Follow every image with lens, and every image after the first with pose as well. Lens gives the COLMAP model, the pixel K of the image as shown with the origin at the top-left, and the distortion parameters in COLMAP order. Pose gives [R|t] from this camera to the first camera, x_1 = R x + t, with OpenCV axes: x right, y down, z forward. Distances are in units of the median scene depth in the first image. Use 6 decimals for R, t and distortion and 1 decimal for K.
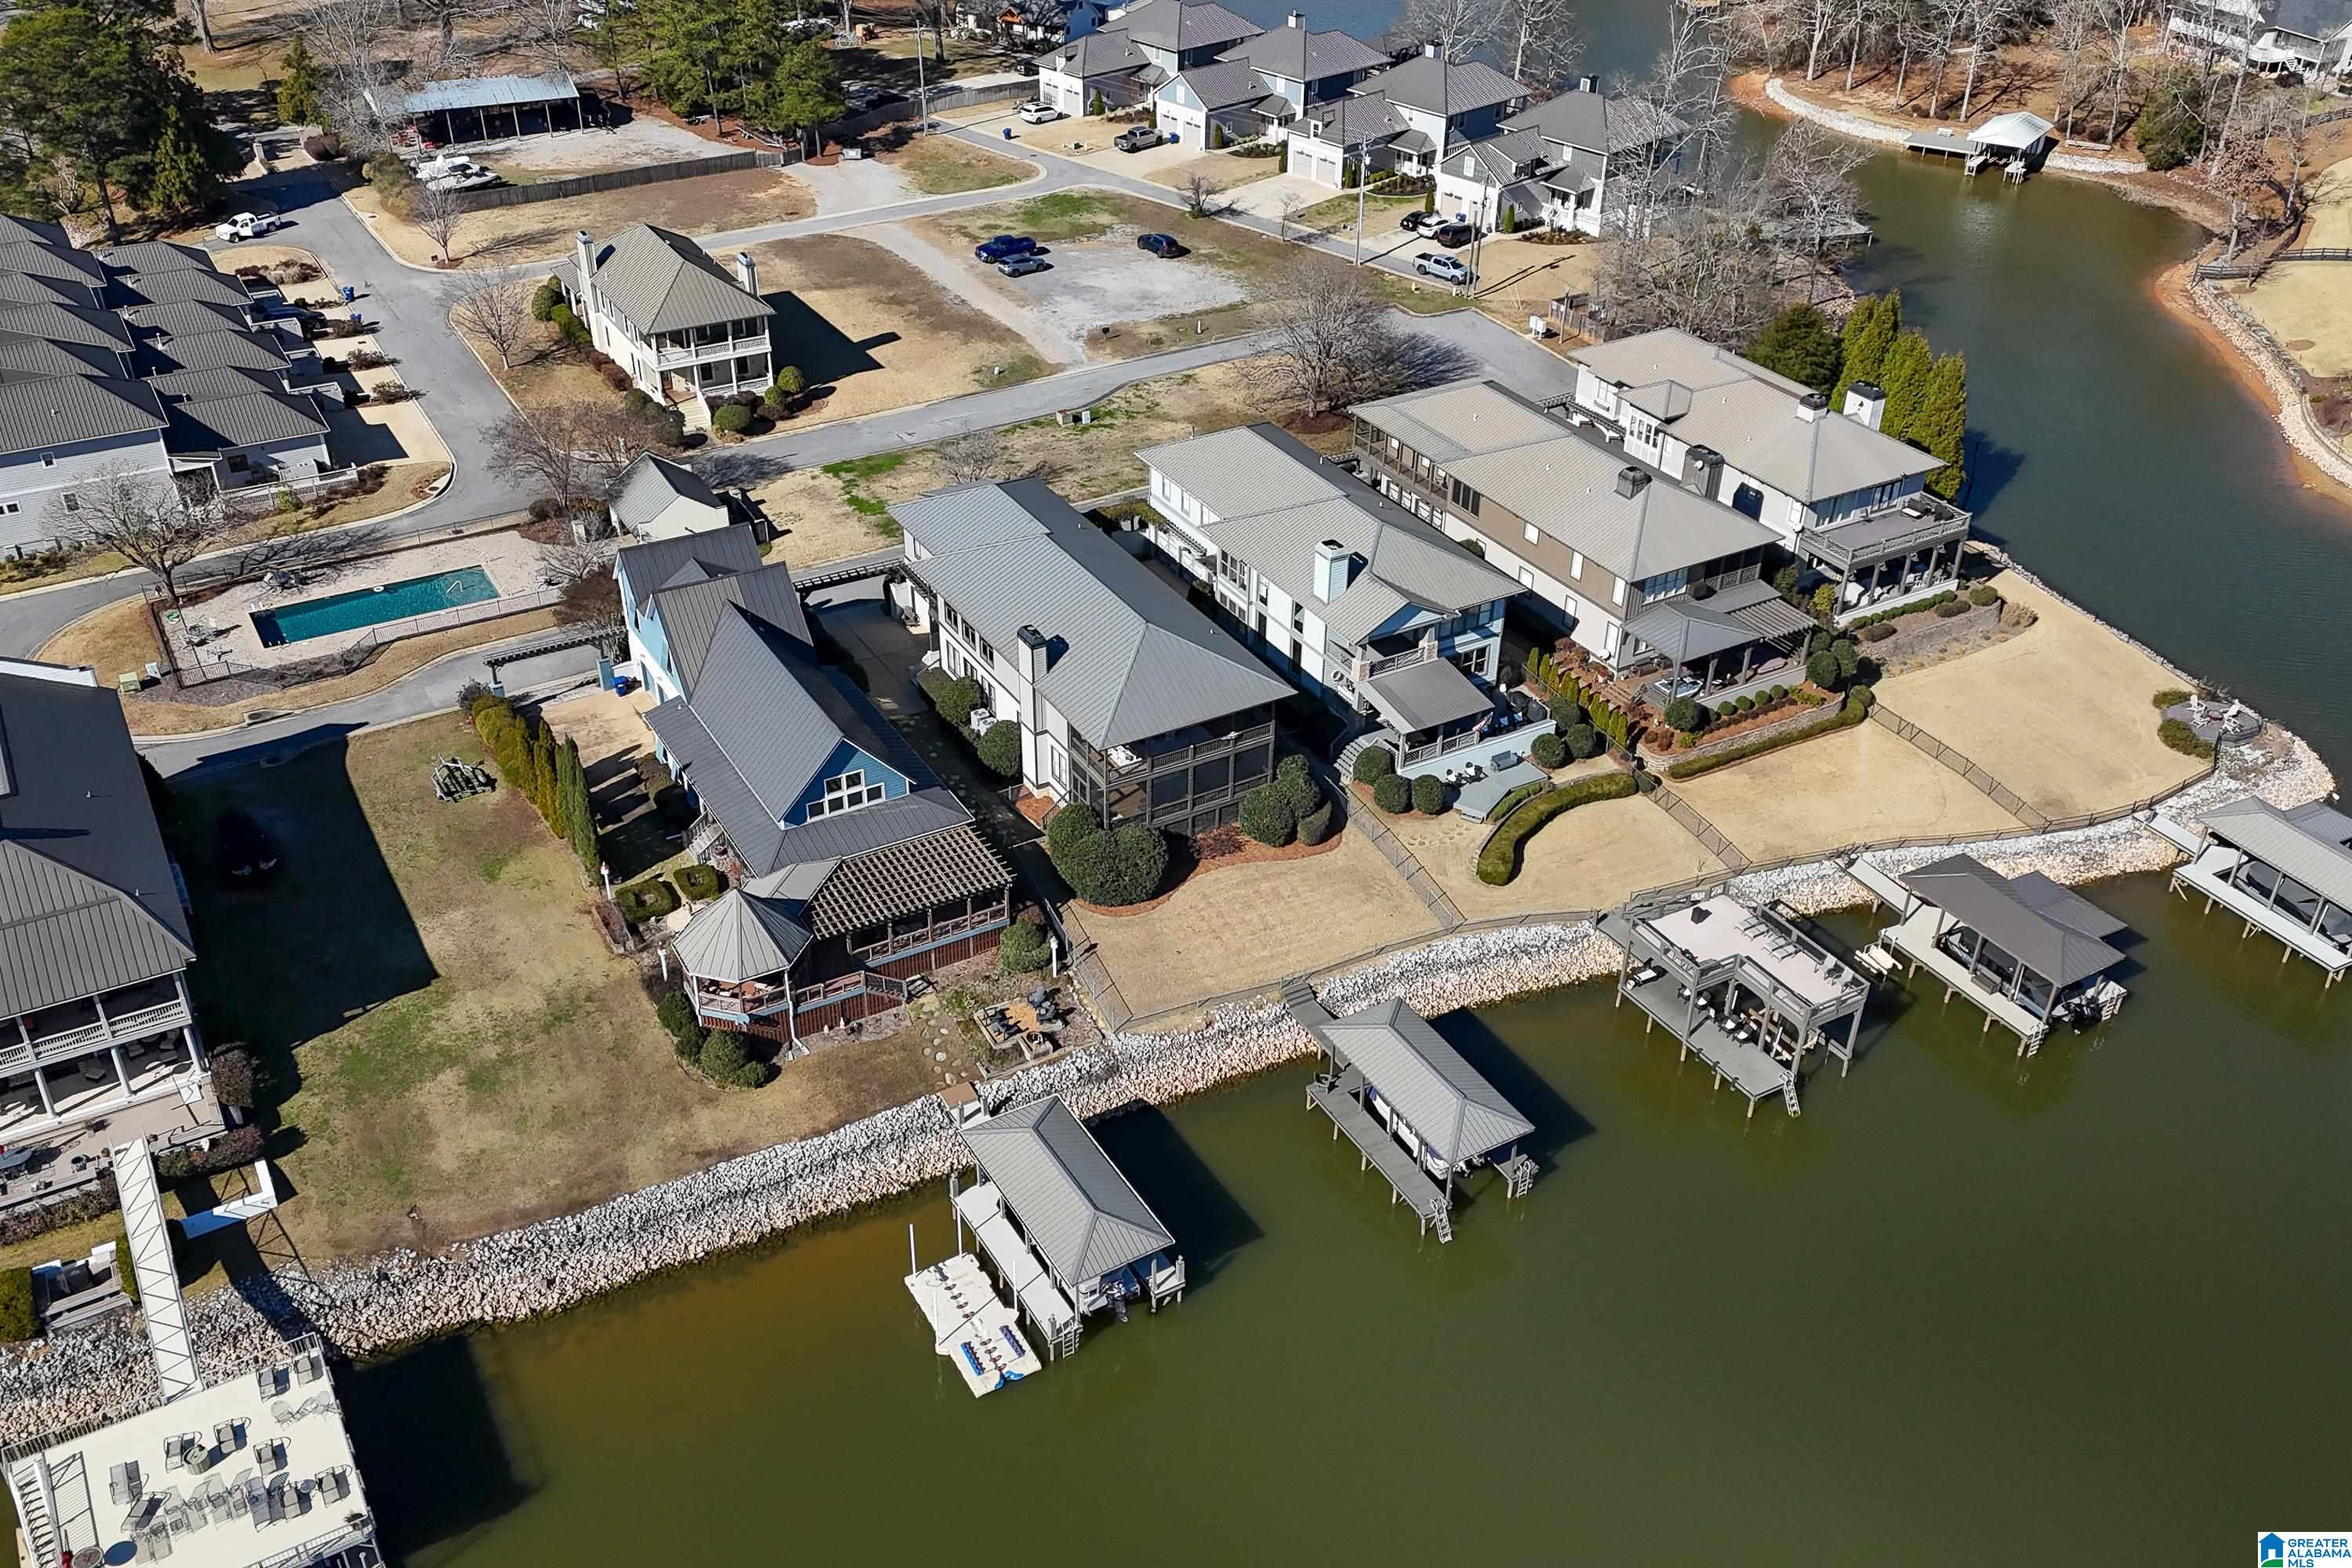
lens RADIAL K [[2025.1, 0, 1178.3], [0, 2025.1, 797.1], [0, 0, 1]] dist [0.080535, -0.069523]
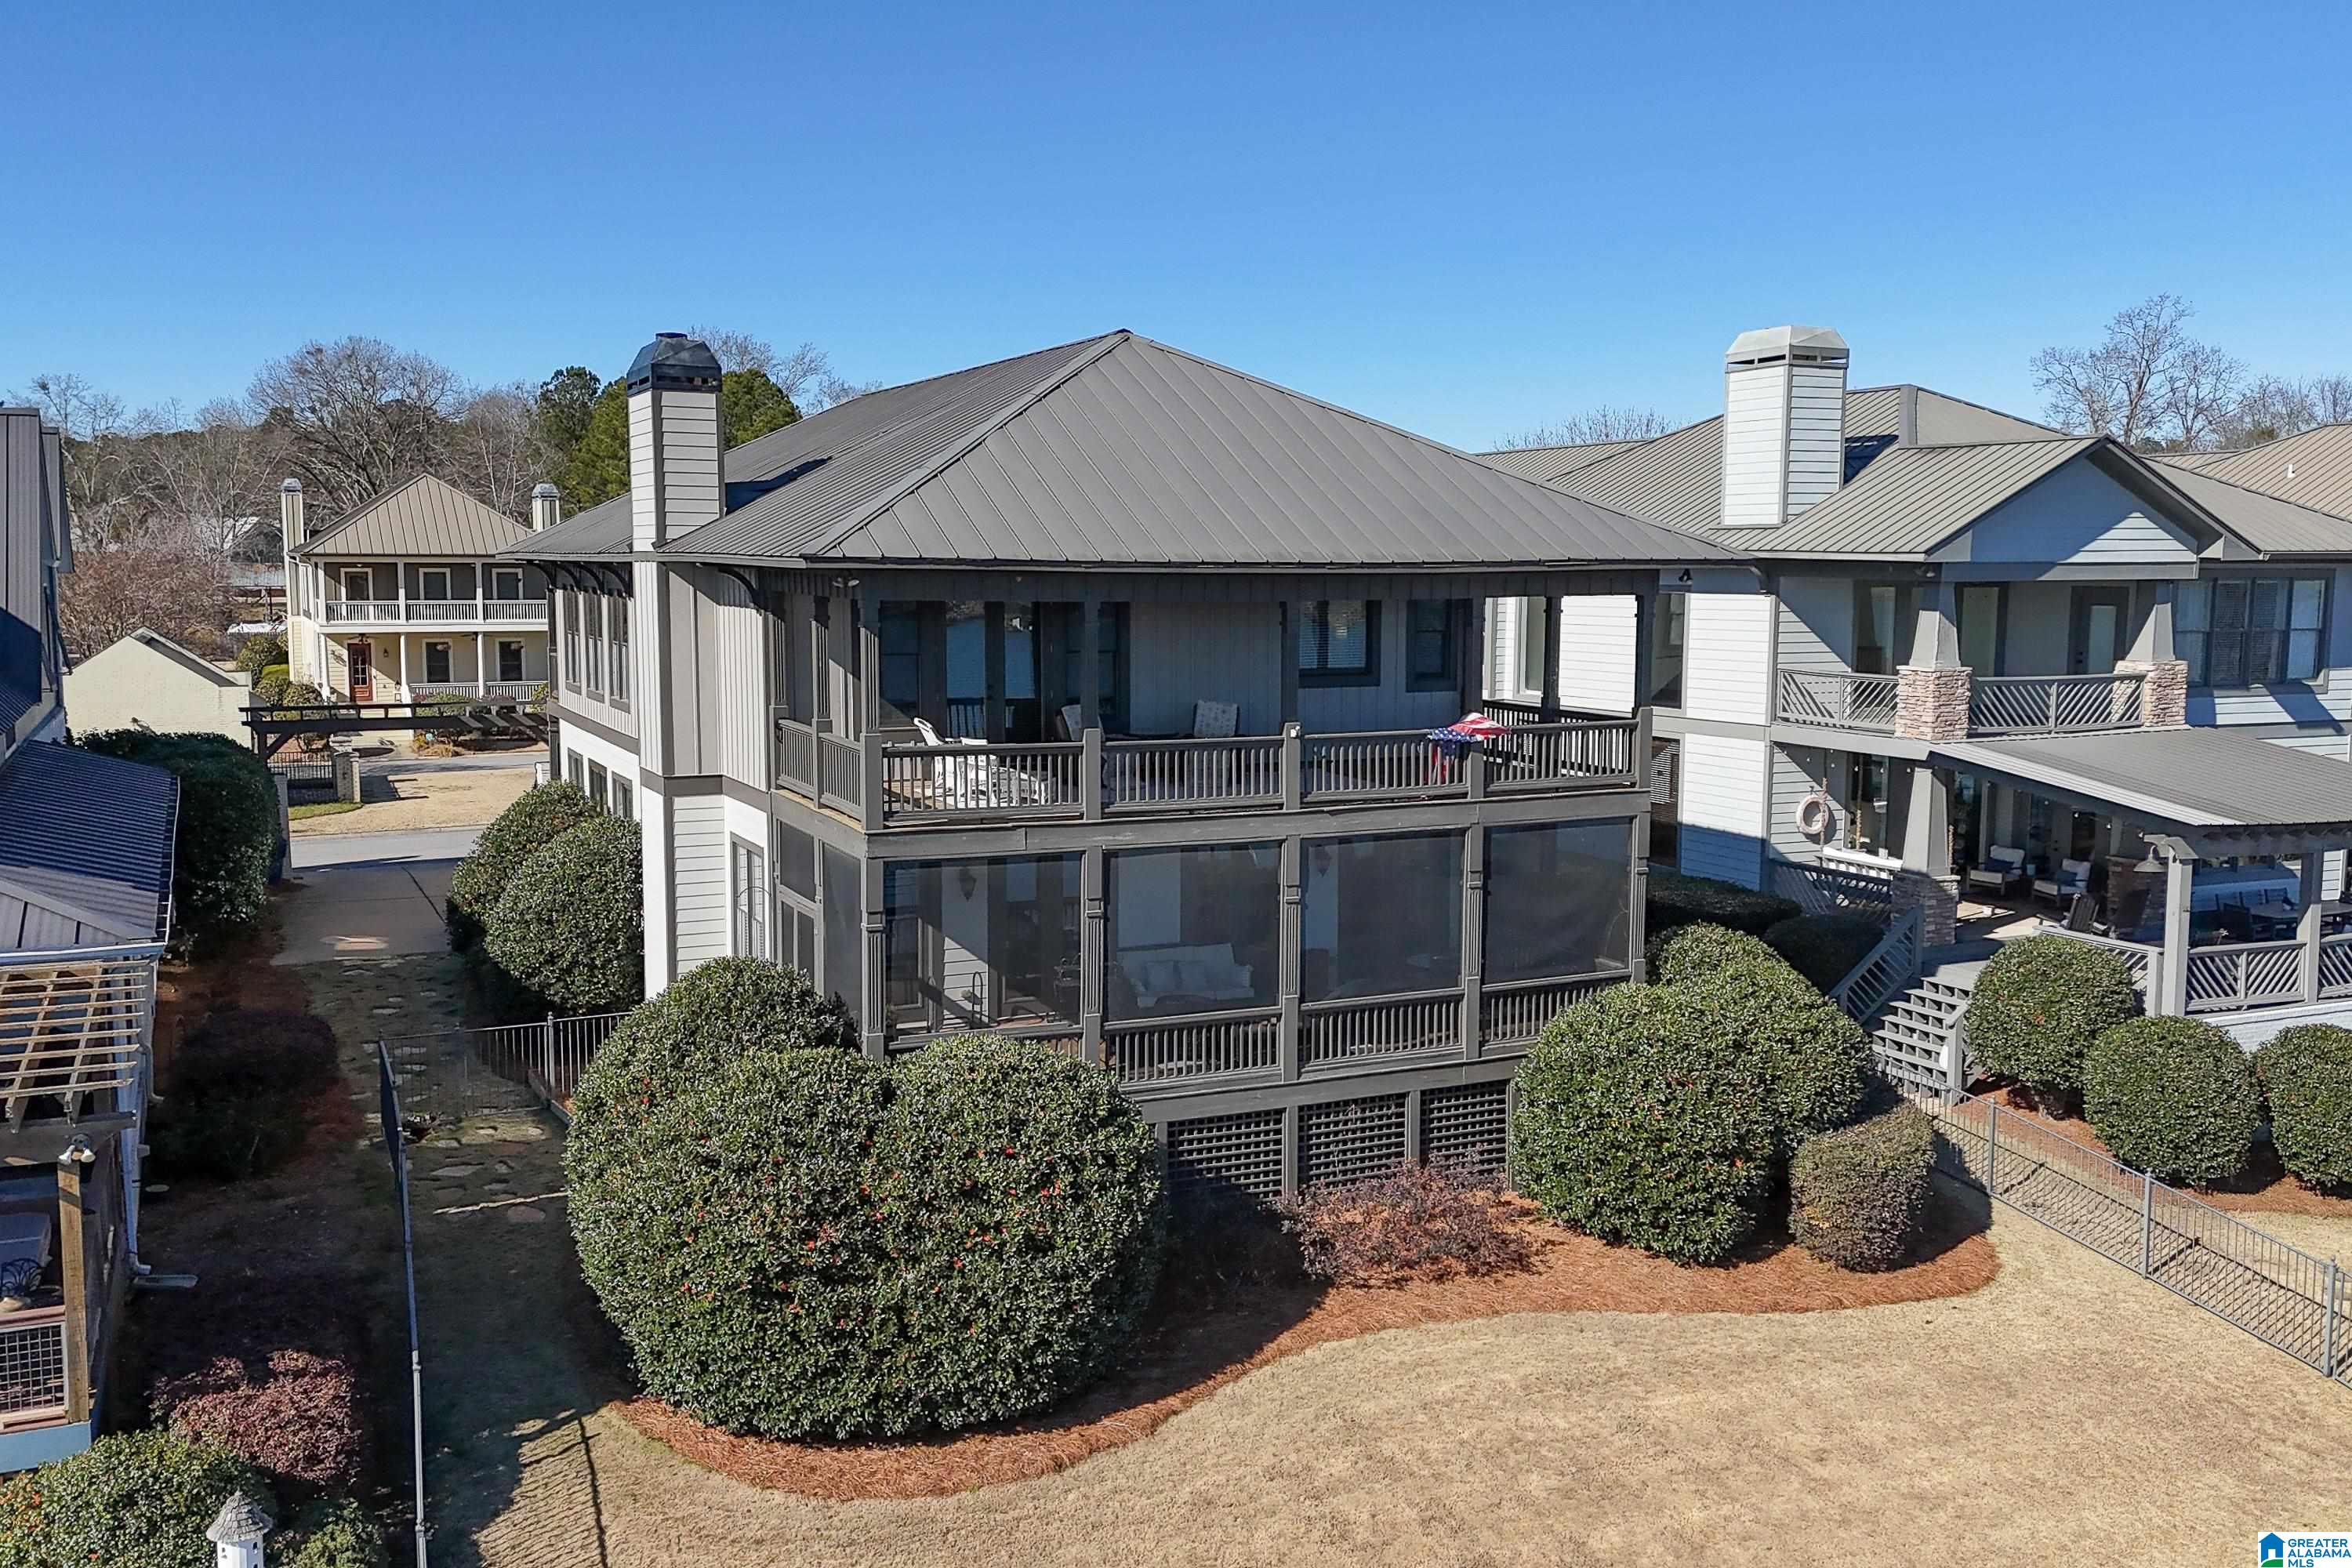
lens RADIAL K [[2025.1, 0, 1162.9], [0, 2025.1, 770.9], [0, 0, 1]] dist [0.080535, -0.069523]
pose [[0.995948, -0.000576, -0.089930, 0.010108], [-0.040885, 0.887765, -0.458478, 0.065741], [0.080101, 0.460297, 0.884144, 0.650410]]
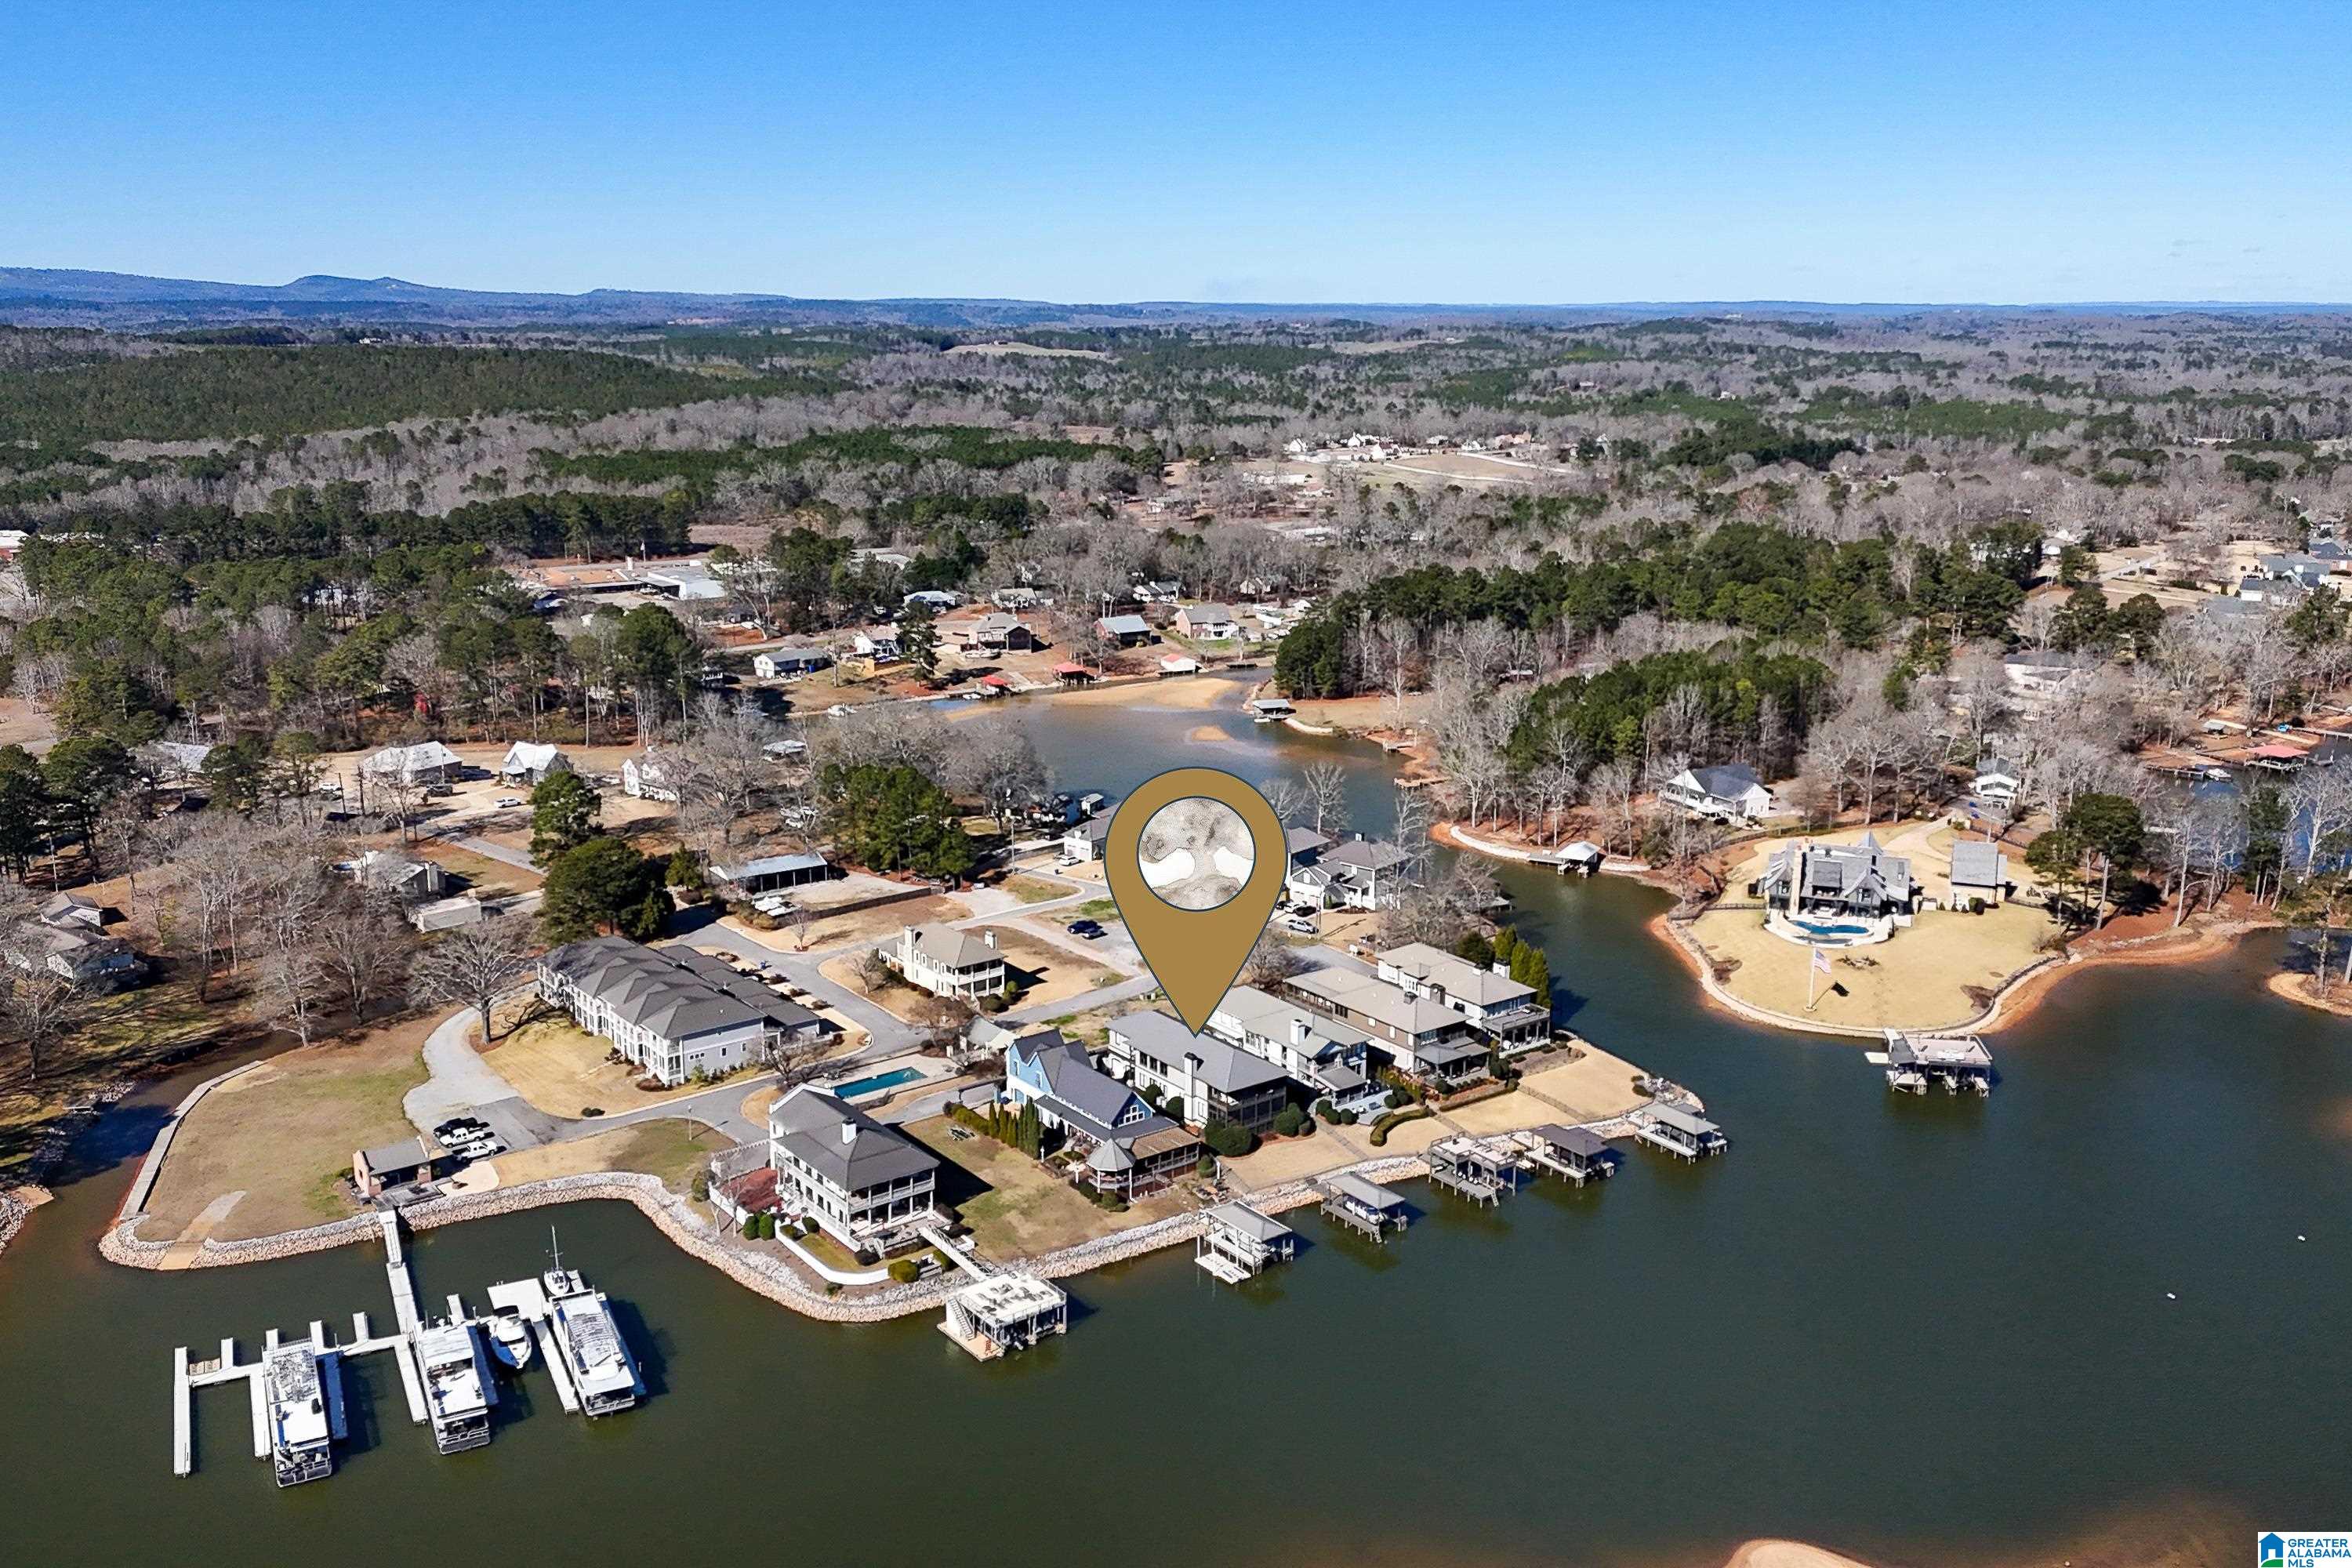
lens RADIAL K [[2025.1, 0, 1177.4], [0, 2025.1, 687.8], [0, 0, 1]] dist [0.080535, -0.069523]
pose [[0.992012, -0.030235, 0.122469, -0.319519], [0.075297, 0.920850, -0.382578, 0.388106], [-0.101208, 0.388744, 0.915770, -1.263385]]
